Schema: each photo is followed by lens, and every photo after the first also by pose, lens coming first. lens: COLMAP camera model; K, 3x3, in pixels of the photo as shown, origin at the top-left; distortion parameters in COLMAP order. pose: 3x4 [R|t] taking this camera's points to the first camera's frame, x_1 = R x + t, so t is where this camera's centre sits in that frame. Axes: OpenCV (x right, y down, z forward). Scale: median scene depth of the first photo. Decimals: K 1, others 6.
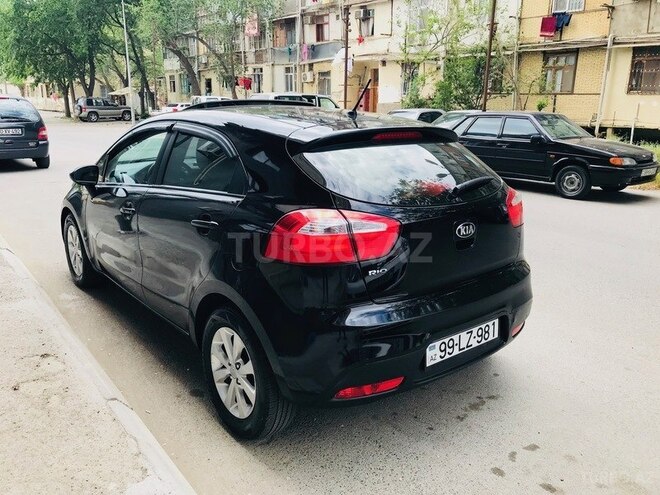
lens RADIAL K [[540.9, 0, 330.7], [0, 540.9, 244.5], [0, 0, 1]] dist [0.016788, -0.008101]
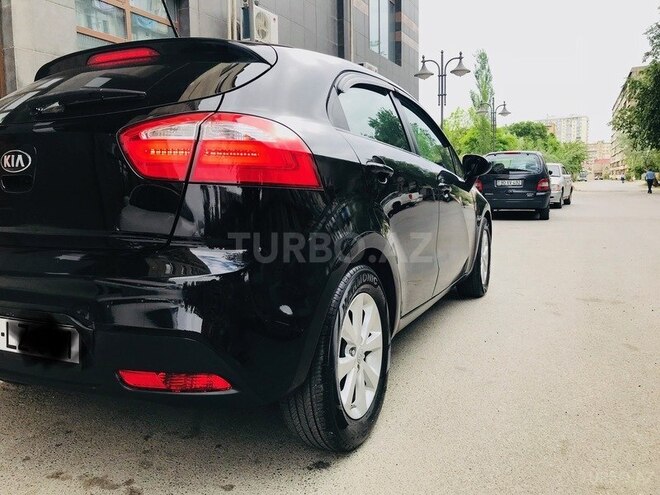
lens RADIAL K [[540.9, 0, 330.7], [0, 540.9, 244.5], [0, 0, 1]] dist [0.016788, -0.008101]
pose [[0.433362, 0.075206, -0.898077, 0.071454], [-0.202763, 0.979100, -0.015851, 0.000391], [0.878114, 0.188966, 0.439553, 0.073875]]
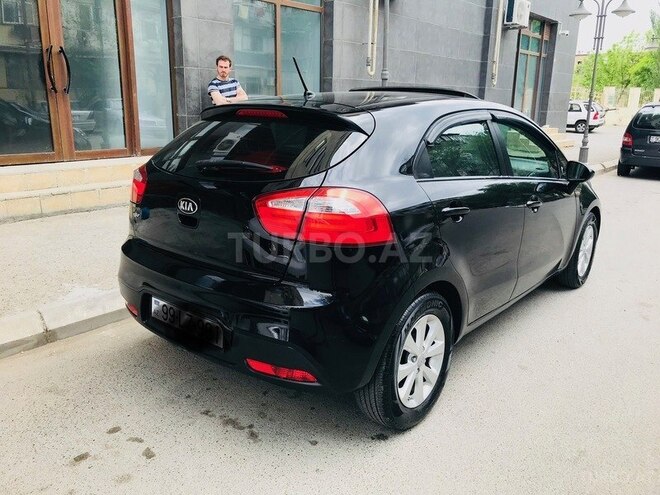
lens RADIAL K [[540.9, 0, 330.7], [0, 540.9, 244.5], [0, 0, 1]] dist [0.016788, -0.008101]
pose [[0.193533, 0.226088, -0.954688, 0.086589], [-0.261681, 0.949729, 0.171866, -0.013638], [0.945552, 0.216562, 0.242967, 0.070806]]
